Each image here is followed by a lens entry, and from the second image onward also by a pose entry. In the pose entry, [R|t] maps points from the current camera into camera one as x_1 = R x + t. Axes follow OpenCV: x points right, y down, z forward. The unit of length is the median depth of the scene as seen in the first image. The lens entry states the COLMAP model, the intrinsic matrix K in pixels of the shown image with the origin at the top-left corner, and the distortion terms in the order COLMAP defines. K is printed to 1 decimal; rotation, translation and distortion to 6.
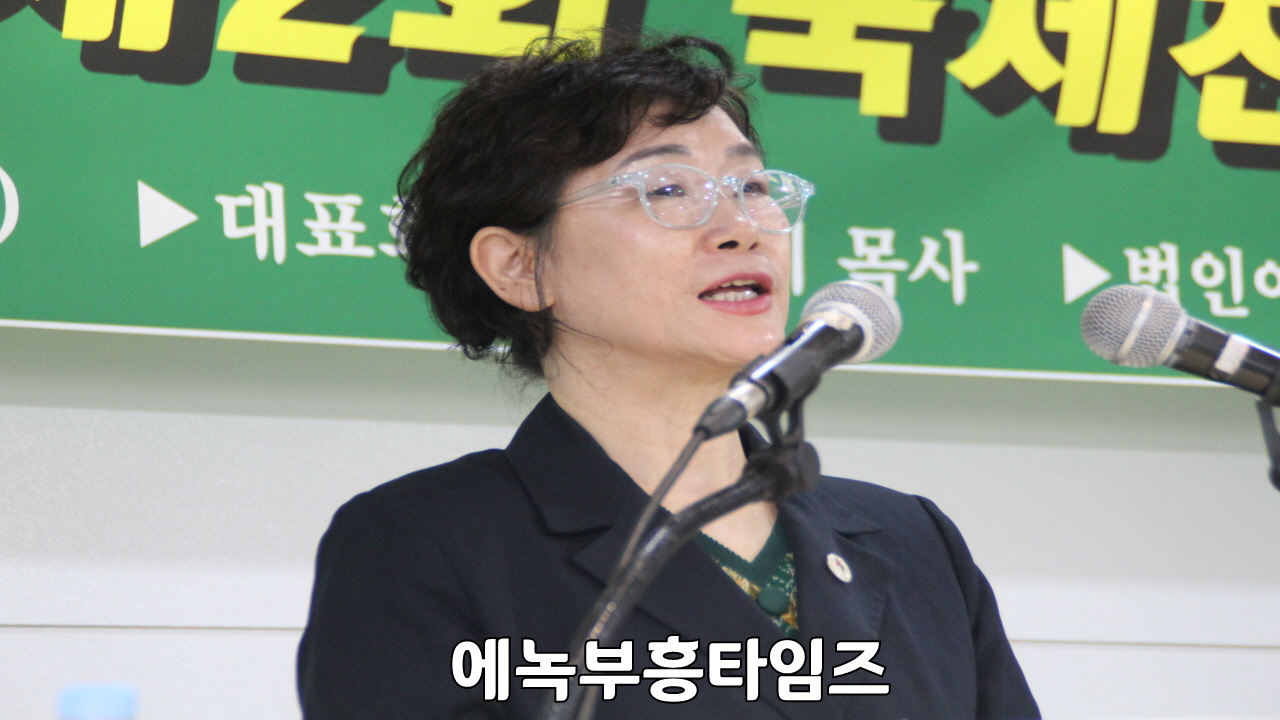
lens RADIAL K [[6210.3, 0, 640.0], [0, 6210.3, 360.0], [0, 0, 1]] dist [1.802432, -1.157278]
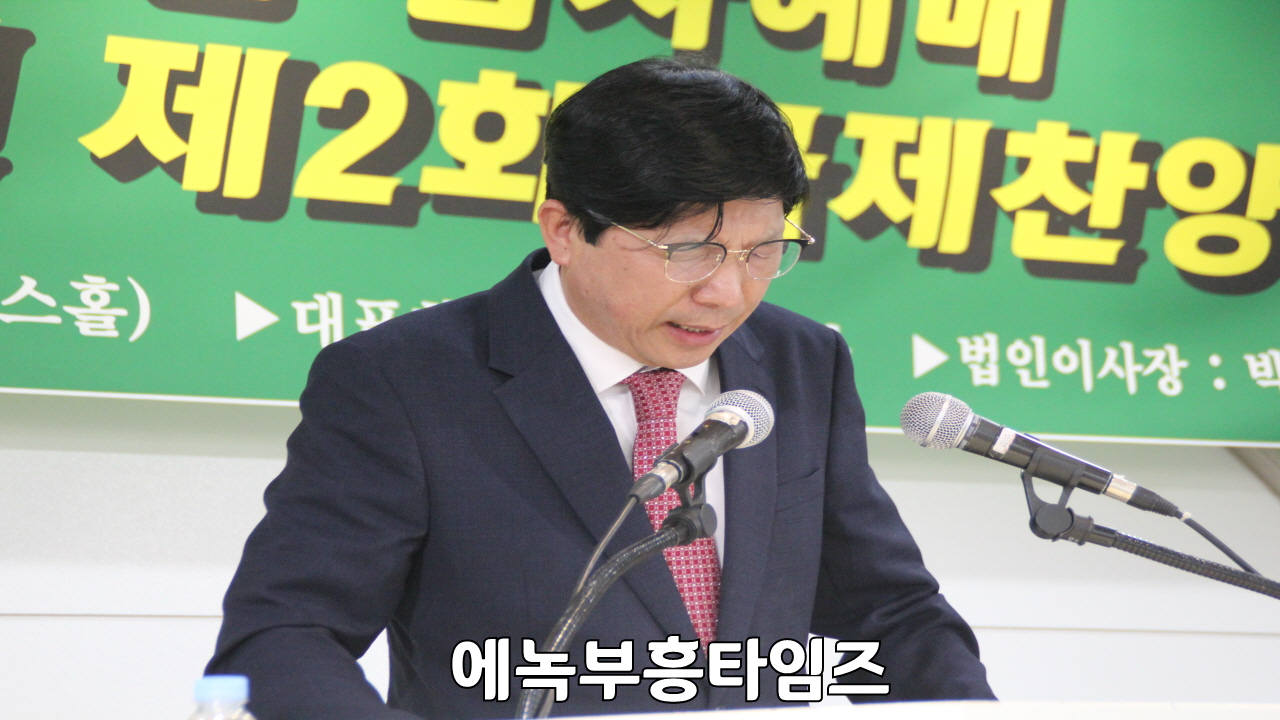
lens RADIAL K [[5067.0, 0, 640.0], [0, 5067.0, 360.0], [0, 0, 1]] dist [1.435138, 1.106868]
pose [[0.999992, 0.002554, 0.003117, 0.004976], [-0.002551, 0.999996, -0.001037, -0.012493], [-0.003120, 0.001029, 0.999995, -0.115504]]
